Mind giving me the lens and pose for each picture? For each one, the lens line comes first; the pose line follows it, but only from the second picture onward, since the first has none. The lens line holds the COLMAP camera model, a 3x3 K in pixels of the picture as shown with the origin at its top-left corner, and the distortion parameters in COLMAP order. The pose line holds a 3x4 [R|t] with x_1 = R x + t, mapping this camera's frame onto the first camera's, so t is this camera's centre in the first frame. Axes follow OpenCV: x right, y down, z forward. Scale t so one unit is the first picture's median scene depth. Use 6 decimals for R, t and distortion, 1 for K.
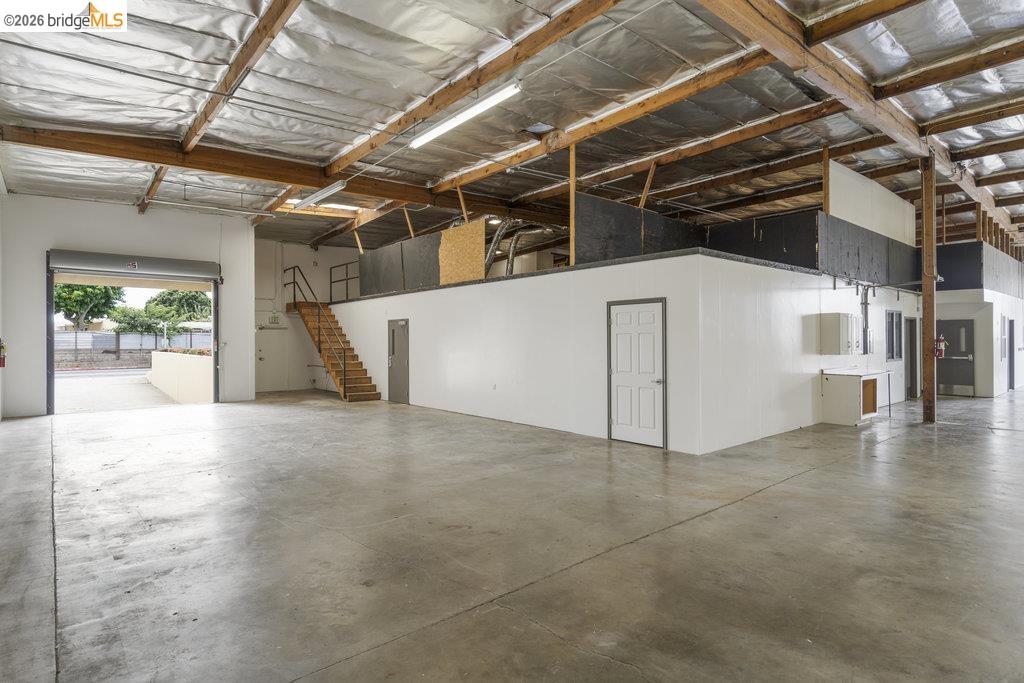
lens RADIAL K [[538.3, 0, 512.0], [0, 538.3, 341.5], [0, 0, 1]] dist [0.001152, 0.001169]
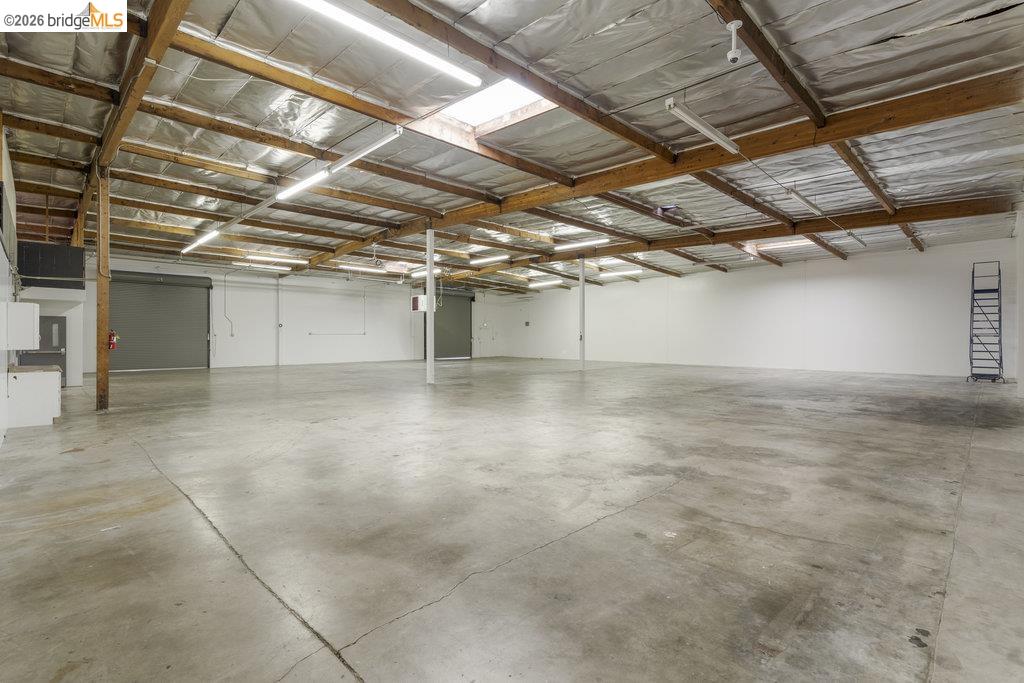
lens RADIAL K [[477.9, 0, 506.5], [0, 477.9, 335.5], [0, 0, 1]] dist [-0.001293, -0.000301]
pose [[-0.074100, 0.008708, 0.997213, -0.224231], [0.001399, 0.999962, -0.008628, 0.007624], [-0.997250, 0.000756, -0.074109, 0.238198]]
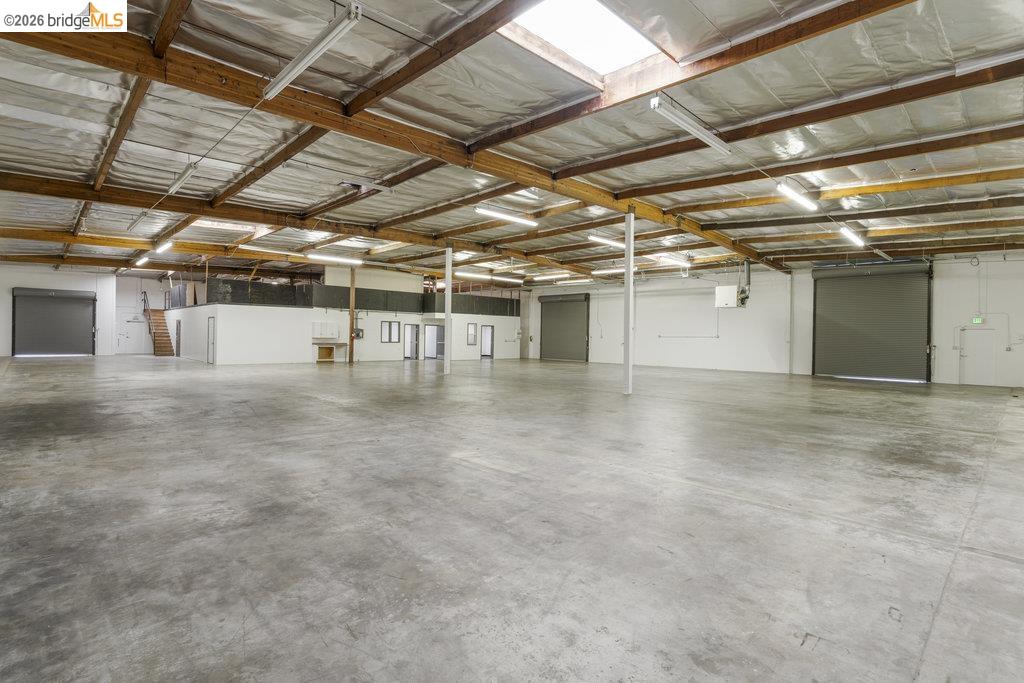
lens RADIAL K [[503.5, 0, 503.0], [0, 503.5, 336.3], [0, 0, 1]] dist [0.000200, 0.000444]
pose [[0.998429, 0.023388, 0.050916, 1.234835], [-0.023291, 0.999726, -0.002497, 0.001948], [-0.050961, 0.001307, 0.998700, -1.382493]]
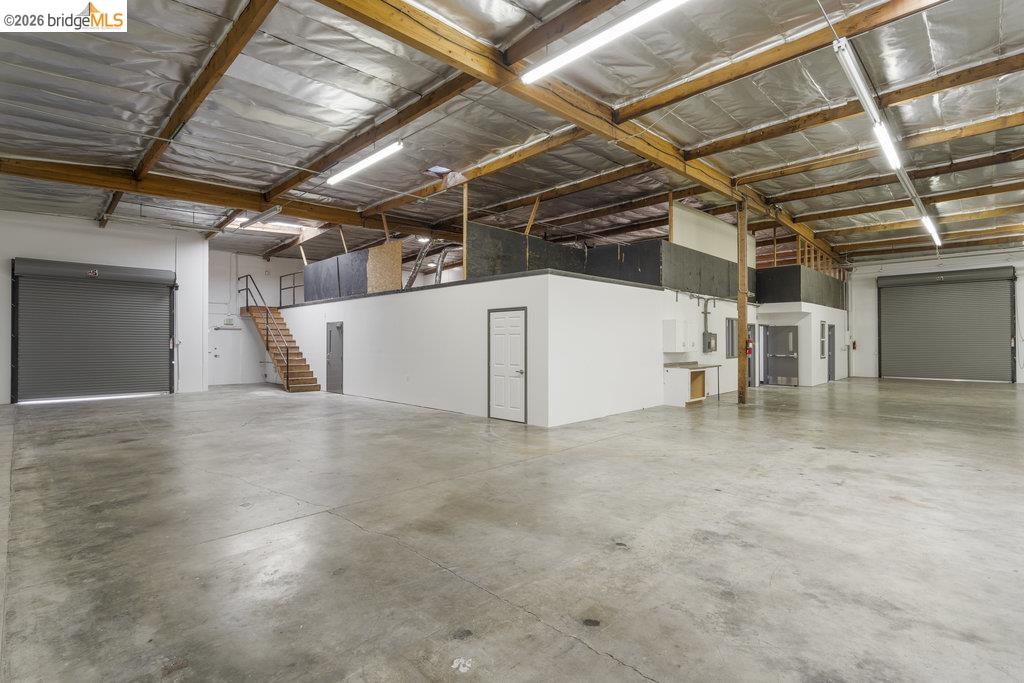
lens RADIAL K [[485.8, 0, 512.0], [0, 485.8, 341.5], [0, 0, 1]] dist [-0.001117, -0.000052]
pose [[0.996320, 0.004639, 0.085580, 0.106655], [-0.004299, 0.999982, -0.004154, 0.004881], [-0.085598, 0.003771, 0.996323, -0.114748]]
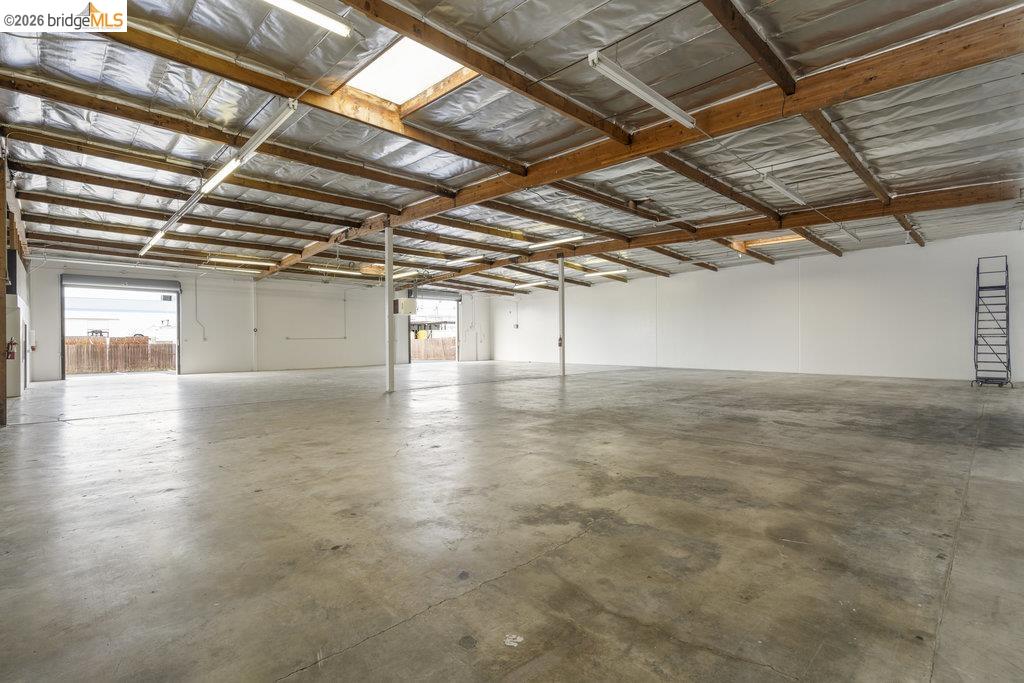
lens RADIAL K [[470.3, 0, 504.9], [0, 470.3, 339.3], [0, 0, 1]] dist [-0.002398, -0.000165]
pose [[-0.055541, 0.004927, 0.998444, -0.122793], [0.007792, 0.999960, -0.004501, 0.000947], [-0.998426, 0.007530, -0.055577, 0.114126]]
